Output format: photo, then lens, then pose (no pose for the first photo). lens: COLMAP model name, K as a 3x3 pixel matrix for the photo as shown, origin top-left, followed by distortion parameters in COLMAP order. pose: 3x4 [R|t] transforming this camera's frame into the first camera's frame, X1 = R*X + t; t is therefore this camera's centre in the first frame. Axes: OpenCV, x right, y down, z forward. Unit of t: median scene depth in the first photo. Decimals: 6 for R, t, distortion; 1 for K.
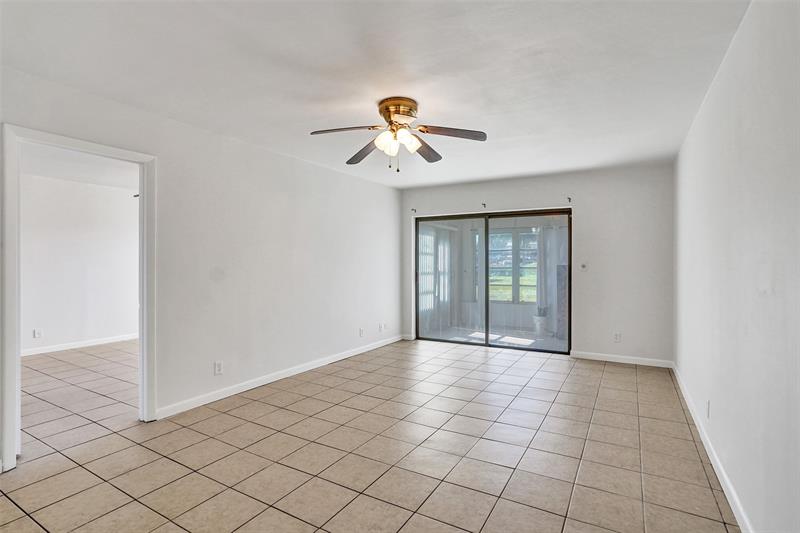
lens RADIAL K [[390.6, 0, 402.5], [0, 390.6, 264.0], [0, 0, 1]] dist [-0.019372, 0.000754]
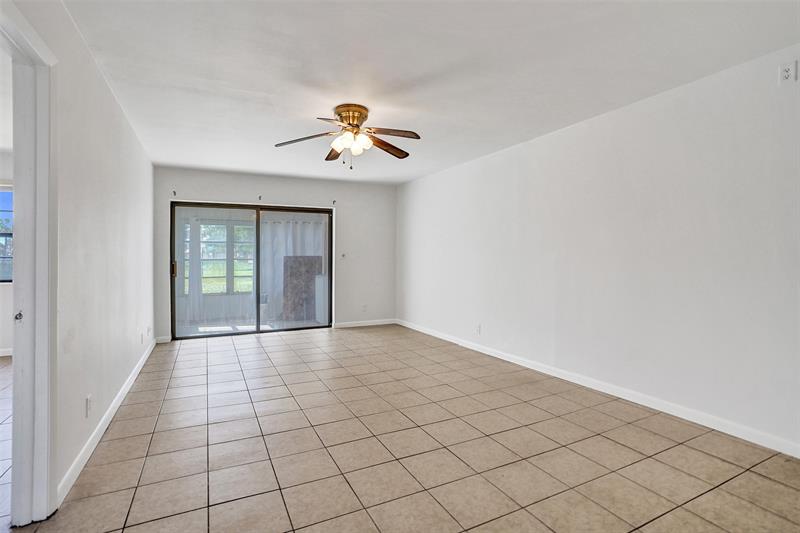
lens RADIAL K [[384.6, 0, 391.0], [0, 384.6, 254.5], [0, 0, 1]] dist [-0.035080, 0.000168]
pose [[0.562852, 0.003804, 0.826549, -0.440164], [0.007394, 0.999926, -0.009637, 0.014096], [-0.826525, 0.011536, 0.562782, 0.134652]]
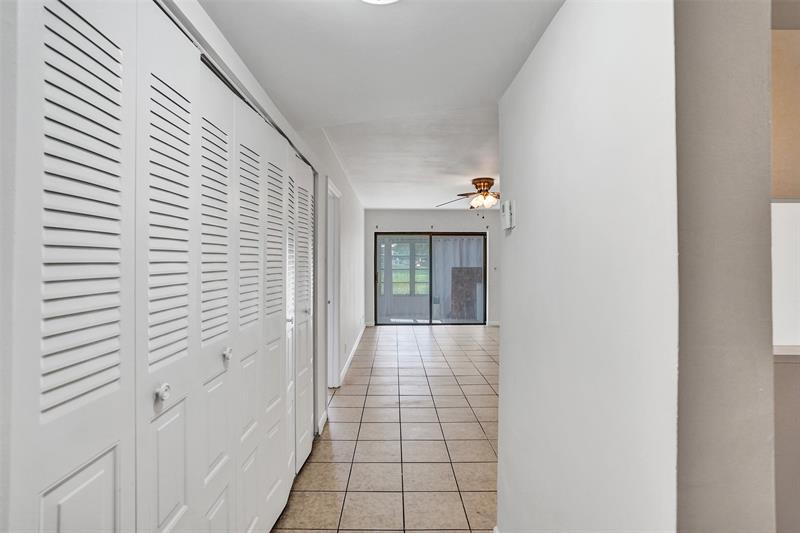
lens RADIAL K [[387.0, 0, 397.5], [0, 387.0, 262.7], [0, 0, 1]] dist [-0.017376, 0.000709]
pose [[0.861101, -0.002366, 0.508428, -0.627131], [0.003375, 0.999994, -0.001063, -0.016628], [-0.508423, 0.002631, 0.861104, -0.165408]]
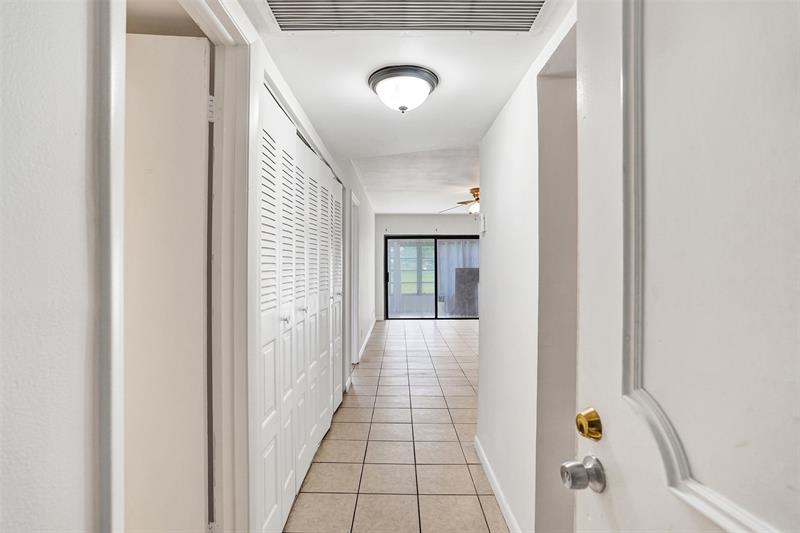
lens RADIAL K [[382.7, 0, 397.8], [0, 382.7, 264.2], [0, 0, 1]] dist [-0.014389, 0.001510]
pose [[0.869928, 0.003208, 0.493167, -0.704906], [0.000498, 0.999973, -0.007384, -0.002305], [-0.493178, 0.006670, 0.869903, -0.286246]]
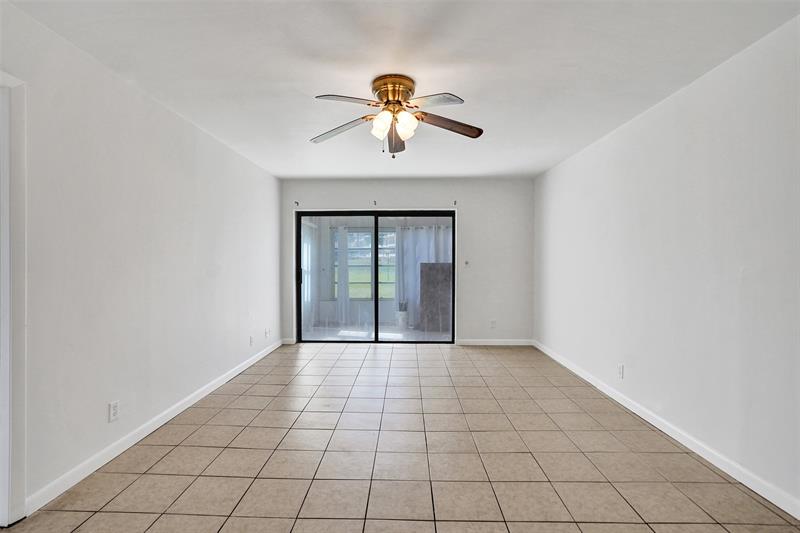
lens RADIAL K [[382.7, 0, 397.8], [0, 382.7, 264.2], [0, 0, 1]] dist [-0.014389, 0.001510]
pose [[0.878679, -0.001876, 0.477410, -0.213825], [0.000805, 0.999997, 0.002448, 0.004546], [-0.477413, -0.001767, 0.878677, 0.105371]]
